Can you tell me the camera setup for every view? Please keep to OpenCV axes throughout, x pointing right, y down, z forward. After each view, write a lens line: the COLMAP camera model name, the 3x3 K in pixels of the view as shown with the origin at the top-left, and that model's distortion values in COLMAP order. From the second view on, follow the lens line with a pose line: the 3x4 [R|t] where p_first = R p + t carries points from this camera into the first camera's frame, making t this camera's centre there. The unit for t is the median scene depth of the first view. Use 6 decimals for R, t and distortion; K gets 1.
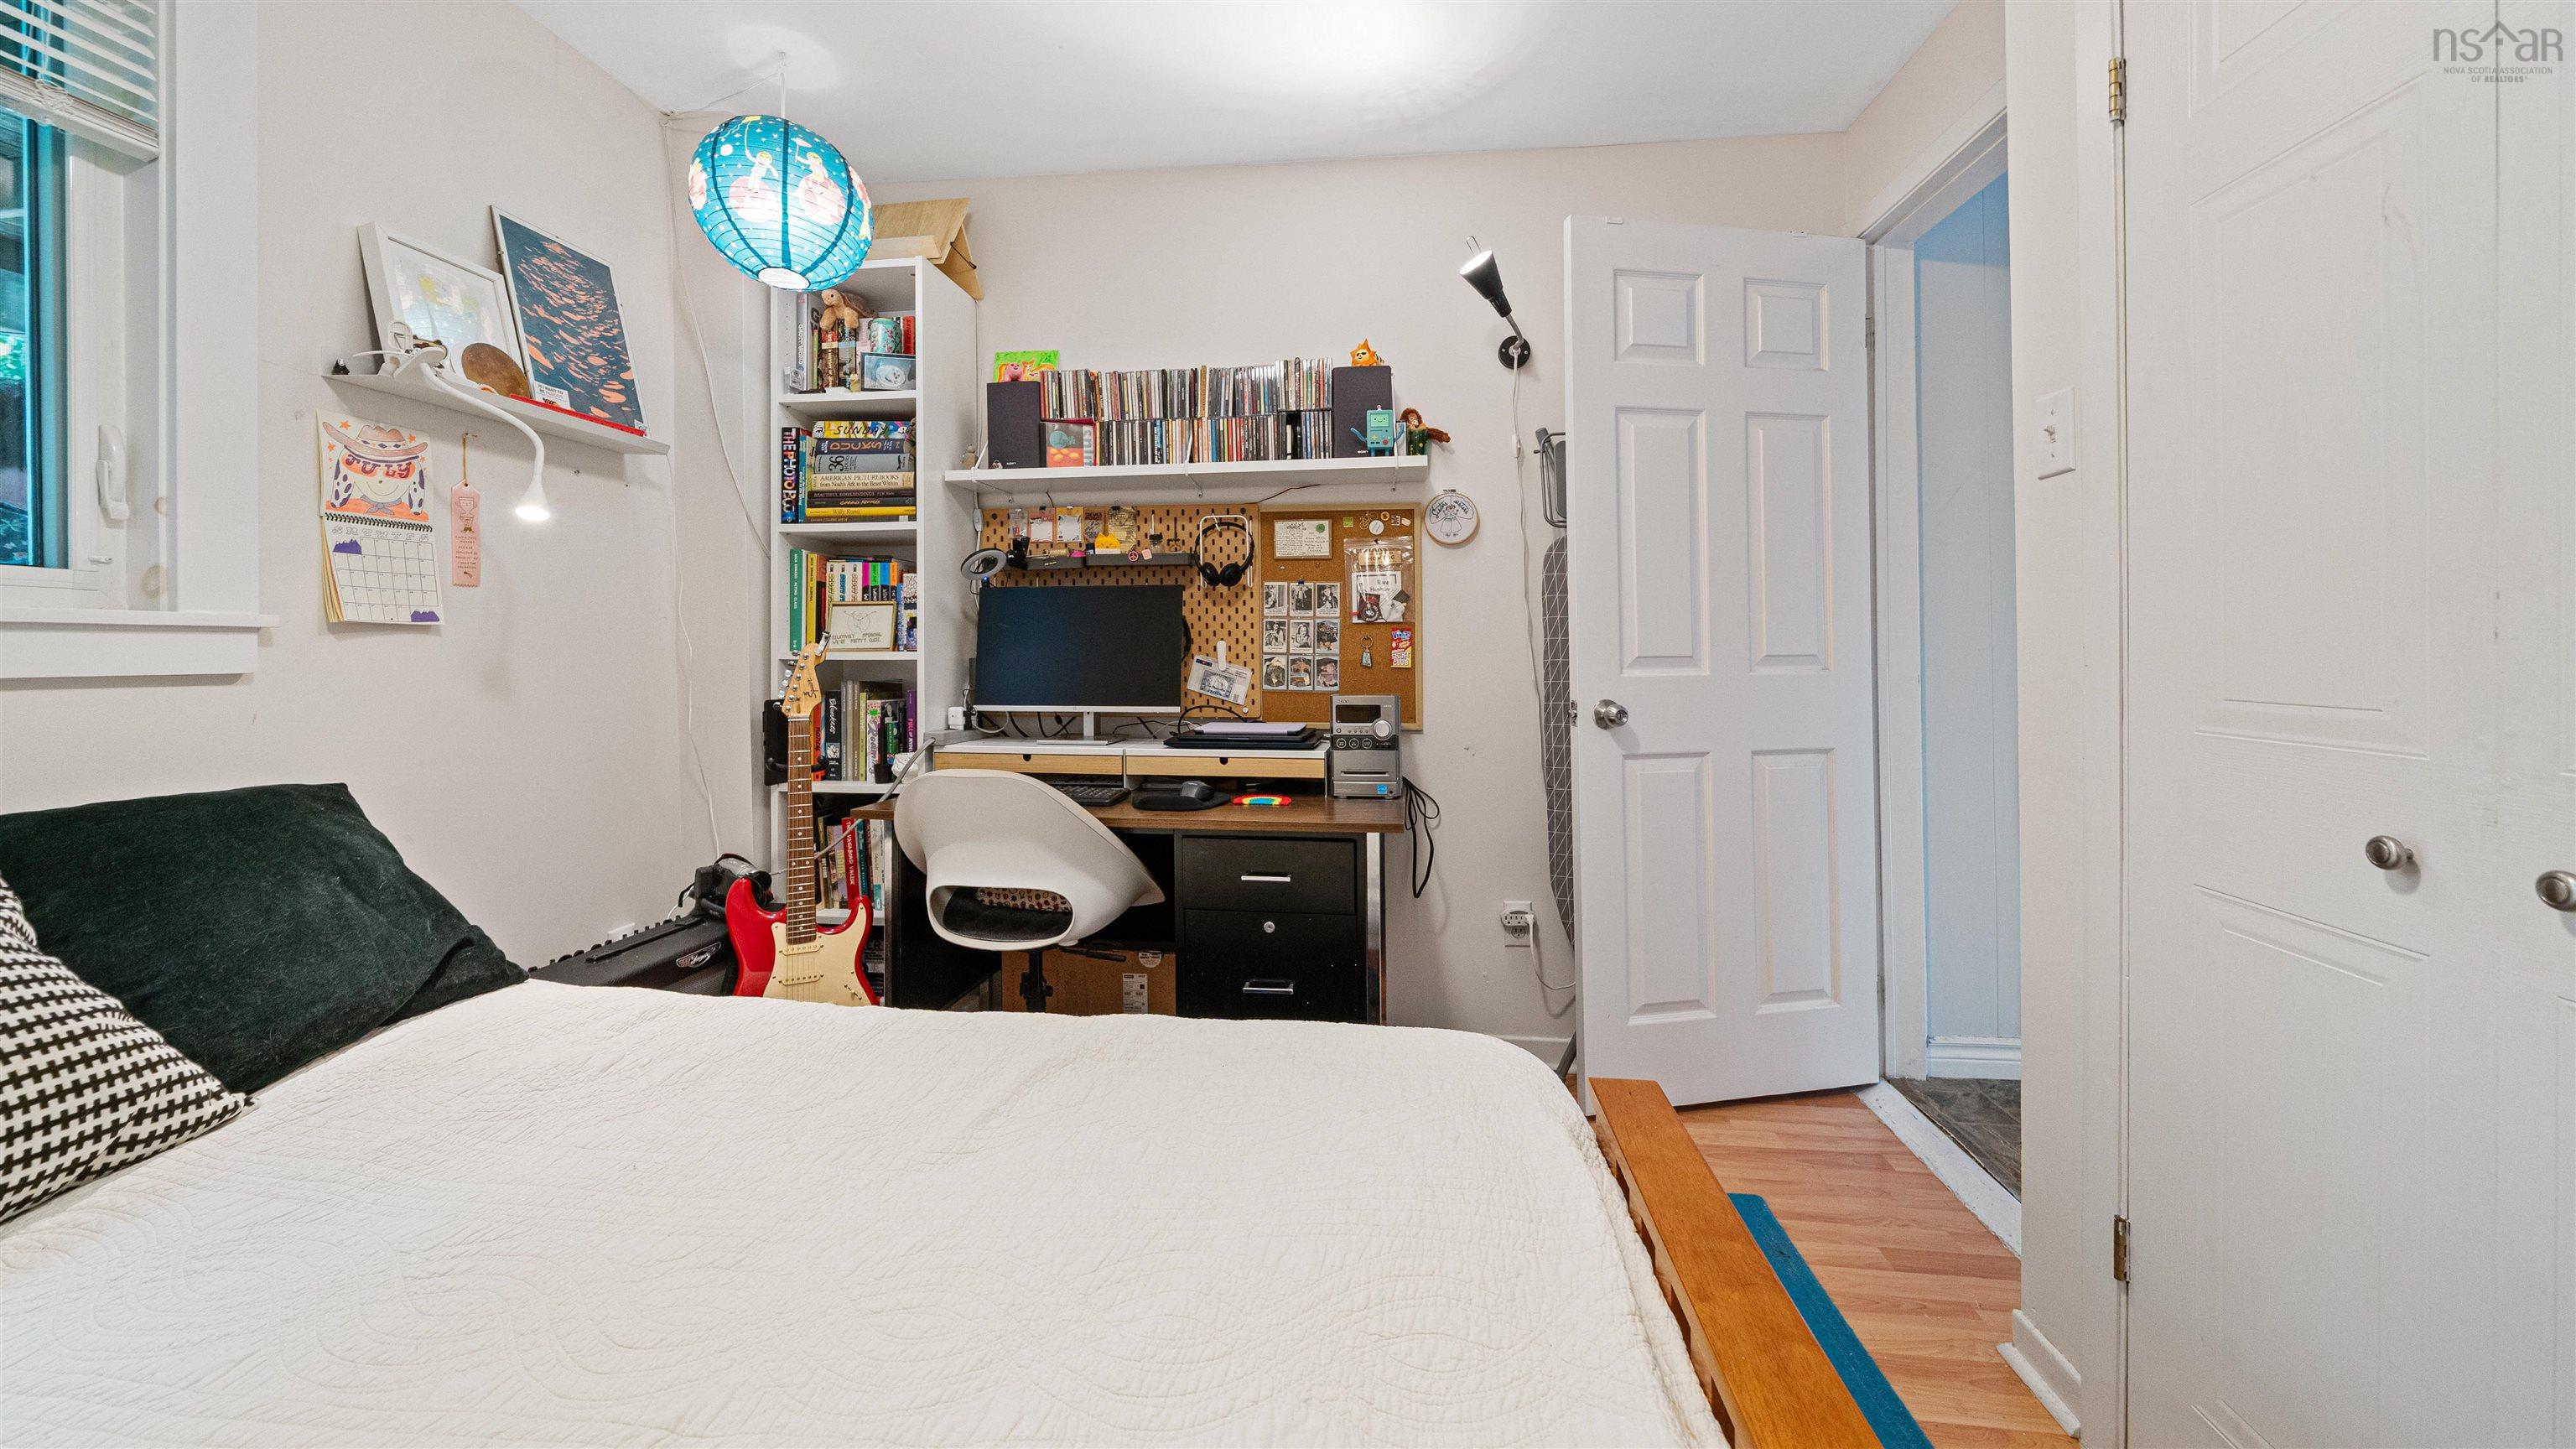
lens RADIAL K [[917.3, 0, 1299.9], [0, 917.3, 642.7], [0, 0, 1]] dist [-0.000478, -0.000046]
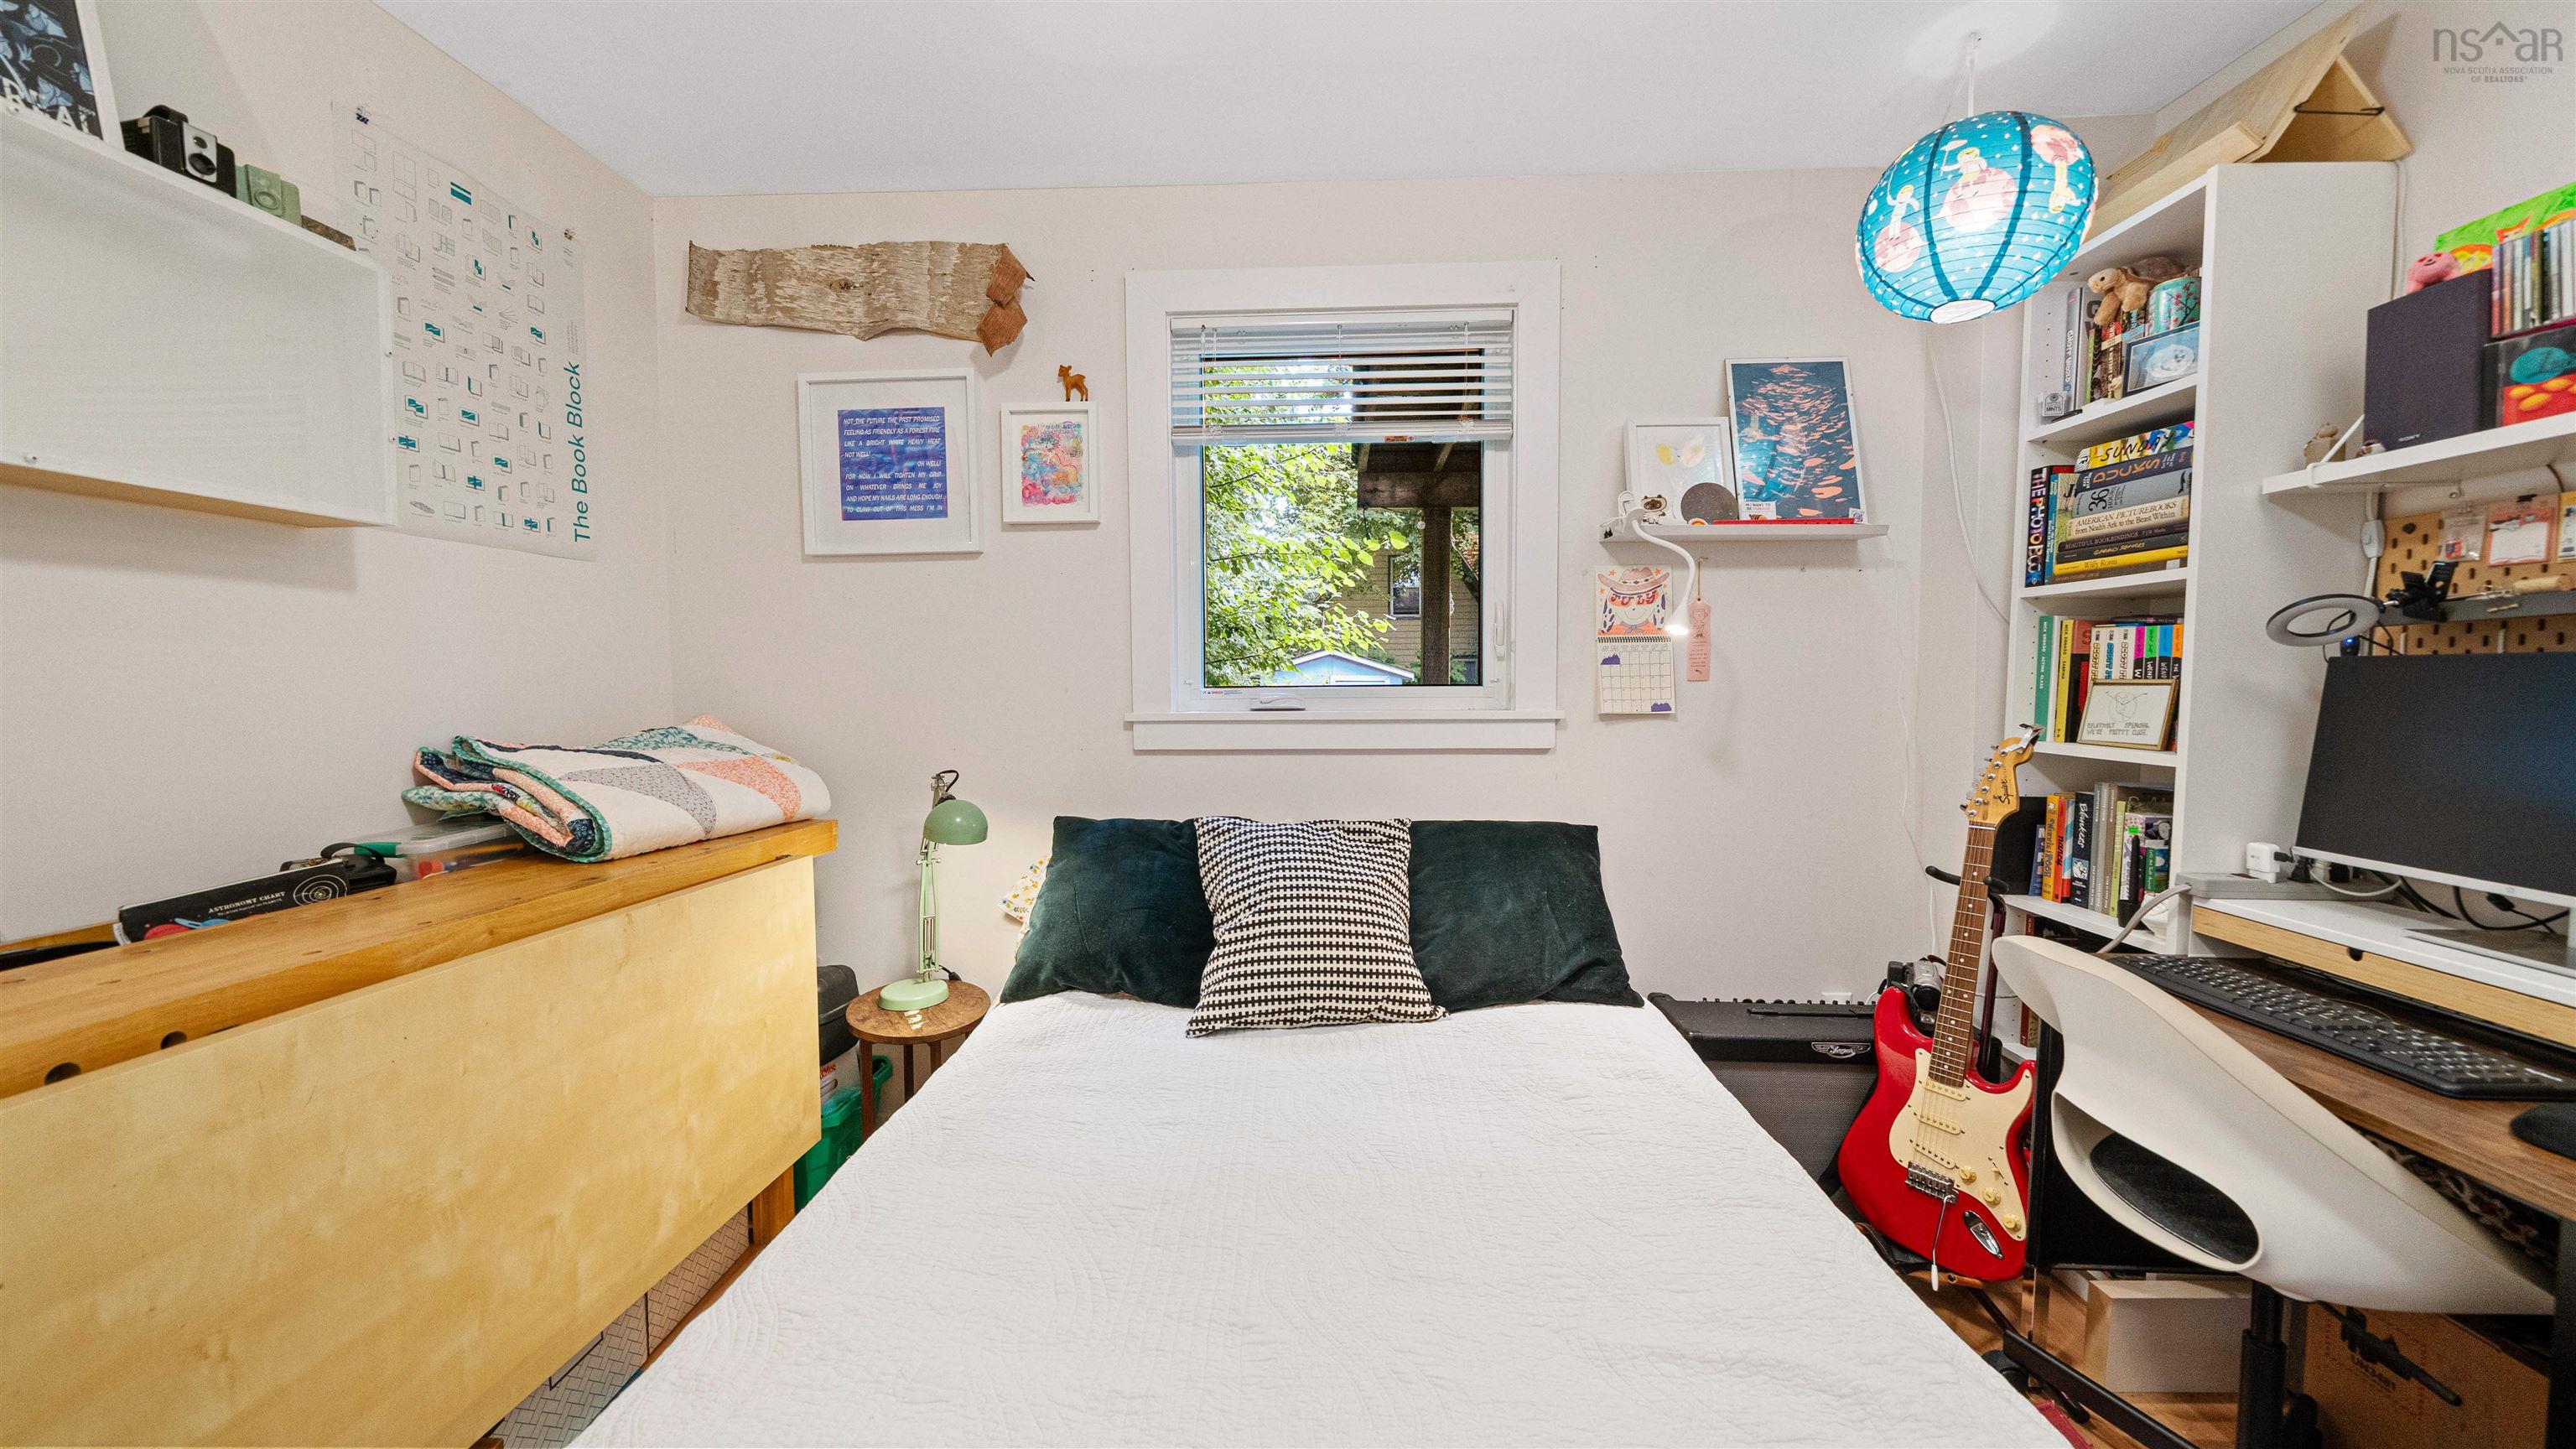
lens RADIAL K [[886.8, 0, 1290.2], [0, 886.8, 722.6], [0, 0, 1]] dist [-0.001349, -0.000134]
pose [[0.072531, 0.052866, -0.995964, 0.198928], [0.013156, 0.998457, 0.053956, -0.059418], [0.997279, -0.017016, 0.071723, 0.272672]]
